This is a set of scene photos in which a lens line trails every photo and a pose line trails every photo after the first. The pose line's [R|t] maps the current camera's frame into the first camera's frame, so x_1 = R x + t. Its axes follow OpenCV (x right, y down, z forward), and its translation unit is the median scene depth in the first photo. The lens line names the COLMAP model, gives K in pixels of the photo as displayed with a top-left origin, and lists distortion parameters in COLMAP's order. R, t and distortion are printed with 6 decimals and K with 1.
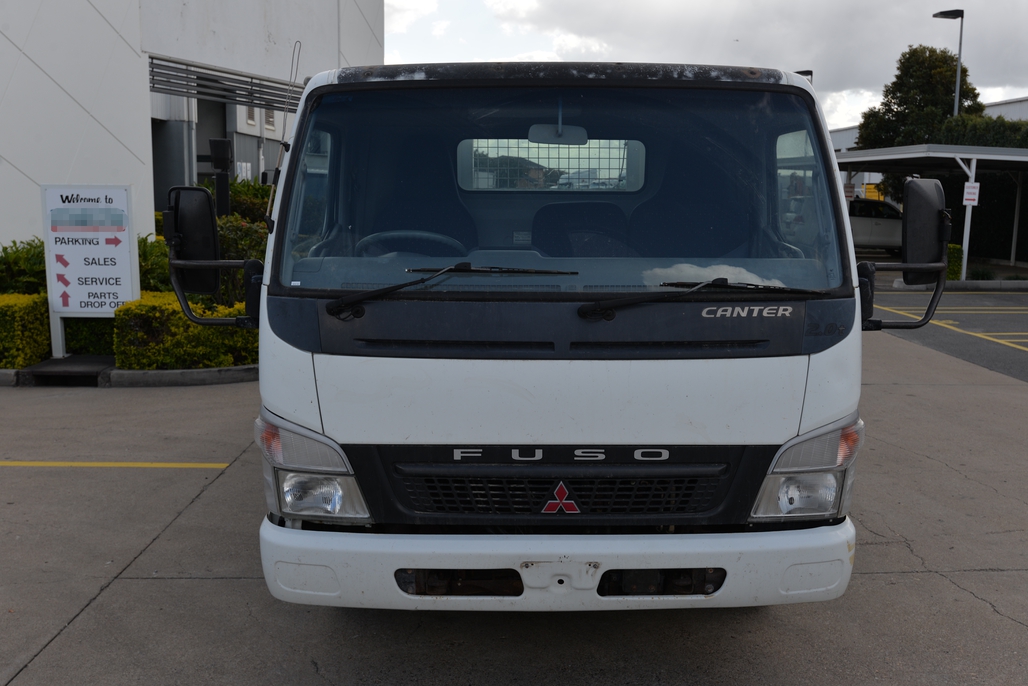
lens RADIAL K [[967.3, 0, 519.1], [0, 967.3, 339.4], [0, 0, 1]] dist [-0.046234, 0.016314]
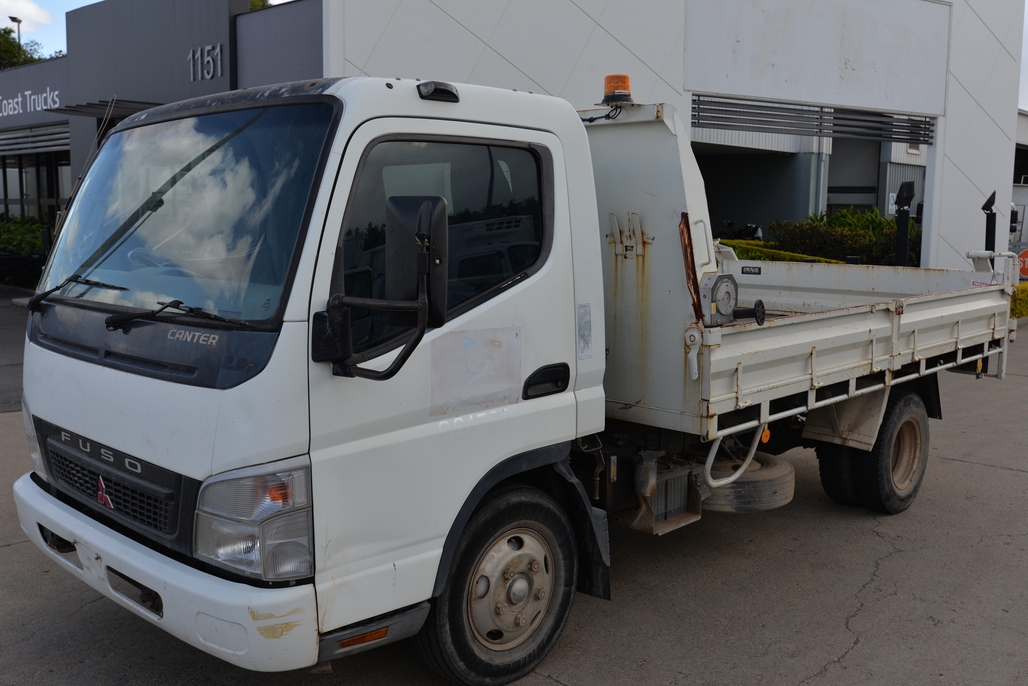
lens RADIAL K [[967.3, 0, 519.1], [0, 967.3, 339.4], [0, 0, 1]] dist [-0.046234, 0.016314]
pose [[0.720193, 0.085849, -0.688442, 0.175617], [-0.108590, 0.994033, 0.010359, -0.011078], [0.685223, 0.067297, 0.725218, 0.081537]]
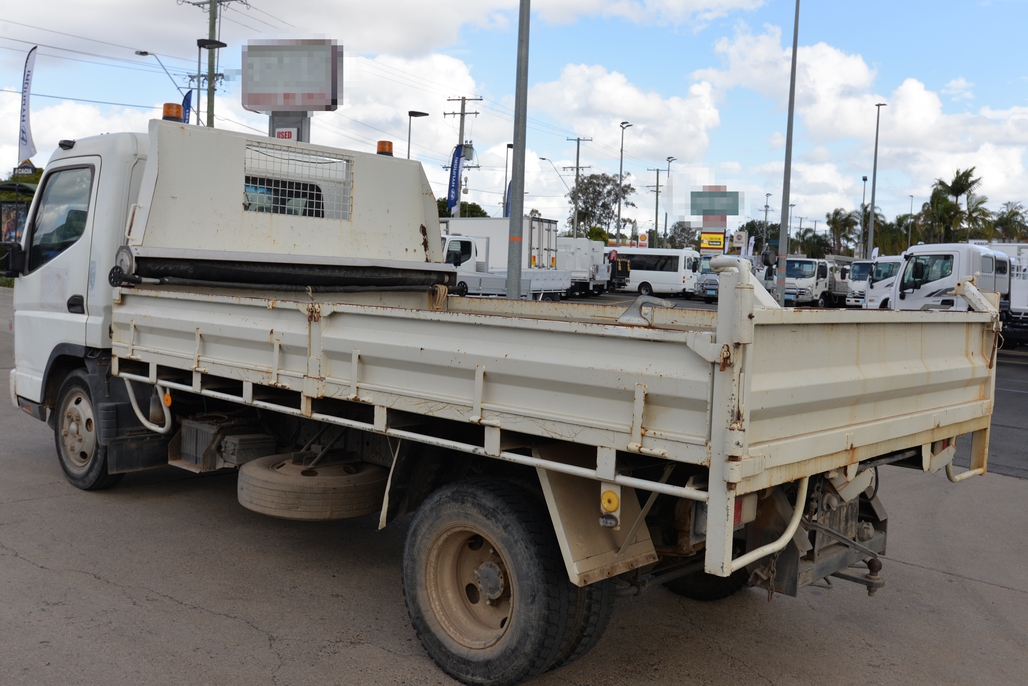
lens RADIAL K [[967.3, 0, 519.1], [0, 967.3, 339.4], [0, 0, 1]] dist [-0.046234, 0.016314]
pose [[-0.667593, 0.008733, -0.744475, 0.185662], [-0.166954, 0.972711, 0.161122, -0.061187], [0.725566, 0.231857, -0.647917, 0.501348]]
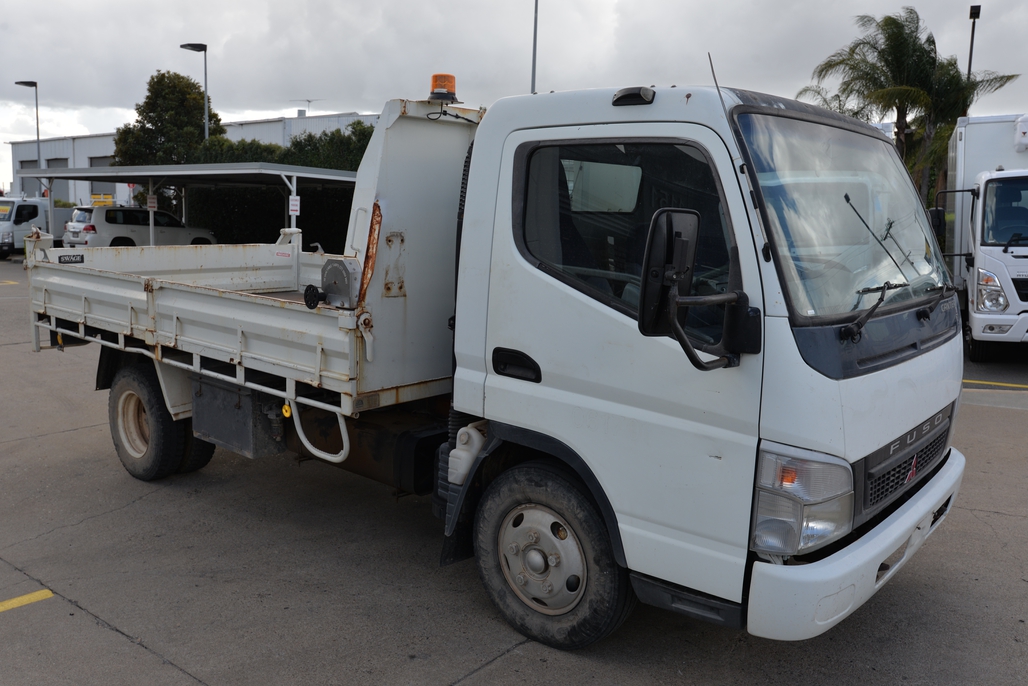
lens RADIAL K [[857.5, 0, 514.0], [0, 857.5, 343.0], [0, 0, 1]] dist [-0.087702, 0.117598]
pose [[0.648334, -0.108535, 0.753581, -0.168271], [0.098590, 0.993421, 0.058258, -0.016774], [-0.754946, 0.036525, 0.654769, 0.105503]]
